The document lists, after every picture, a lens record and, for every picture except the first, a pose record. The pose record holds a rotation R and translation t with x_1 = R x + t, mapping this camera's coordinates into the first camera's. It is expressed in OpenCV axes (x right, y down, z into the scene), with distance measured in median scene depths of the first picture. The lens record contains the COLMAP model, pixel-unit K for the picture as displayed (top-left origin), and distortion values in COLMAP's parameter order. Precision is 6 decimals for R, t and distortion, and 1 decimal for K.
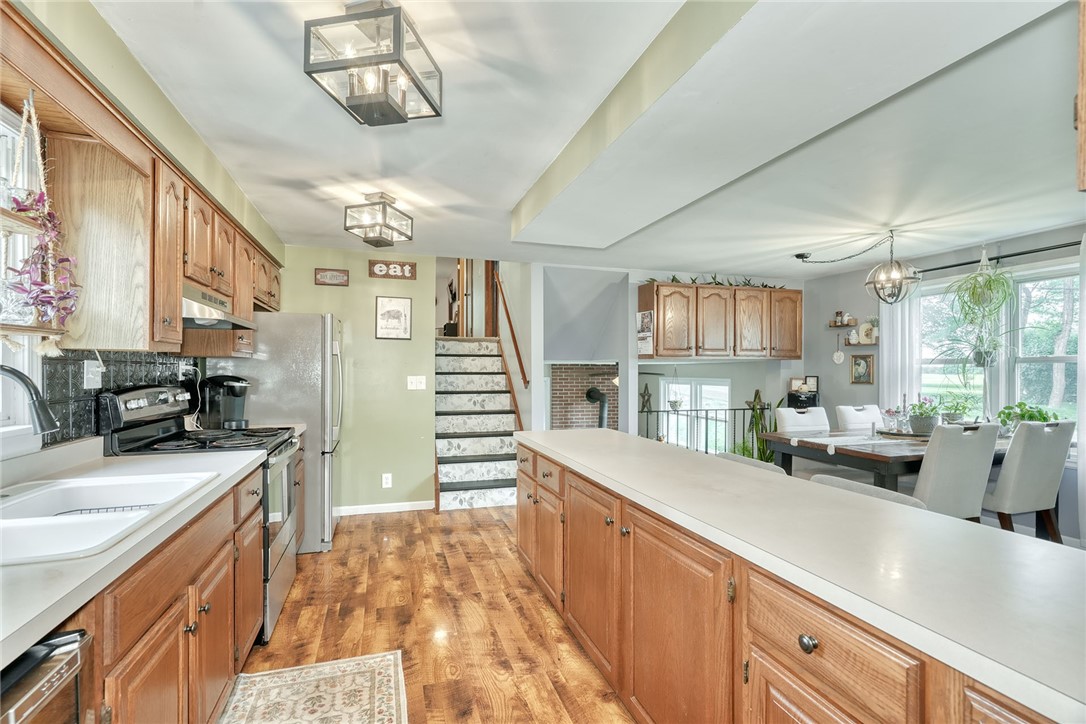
lens RADIAL K [[495.8, 0, 543.5], [0, 495.8, 367.6], [0, 0, 1]] dist [-0.003853, 0.003995]
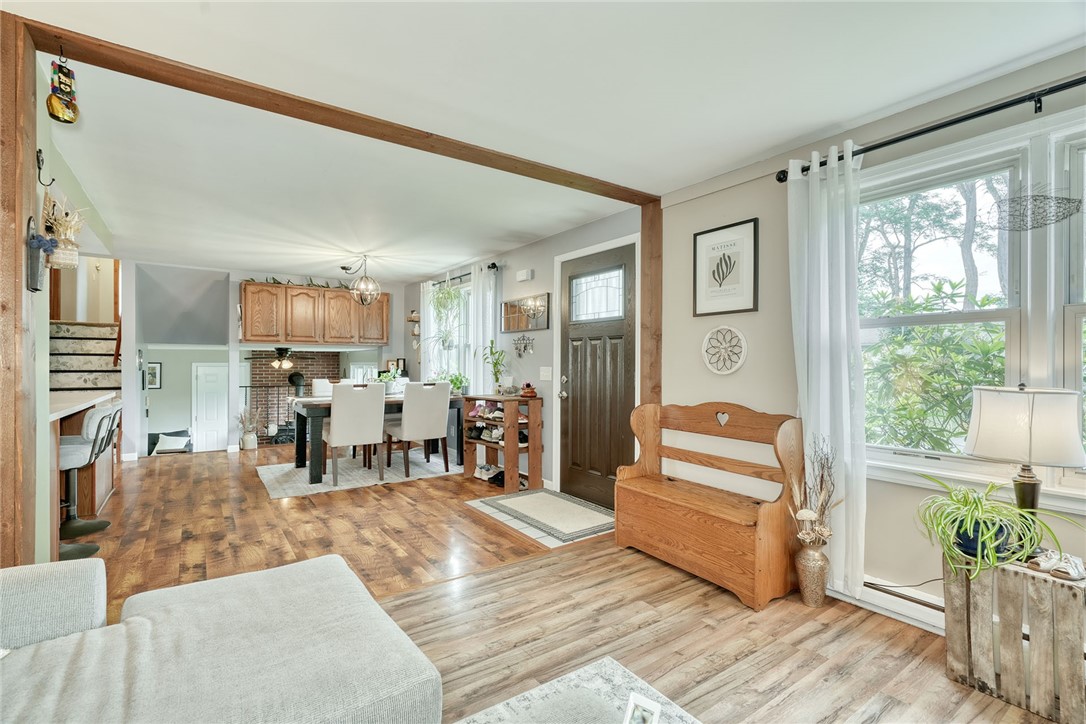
lens RADIAL K [[495.8, 0, 539.6], [0, 495.8, 363.0], [0, 0, 1]] dist [-0.003853, 0.003995]
pose [[0.955538, 0.002058, 0.294862, 0.661752], [-0.004353, 0.999965, 0.007126, 0.024262], [-0.294837, -0.008092, 0.955513, -0.483300]]
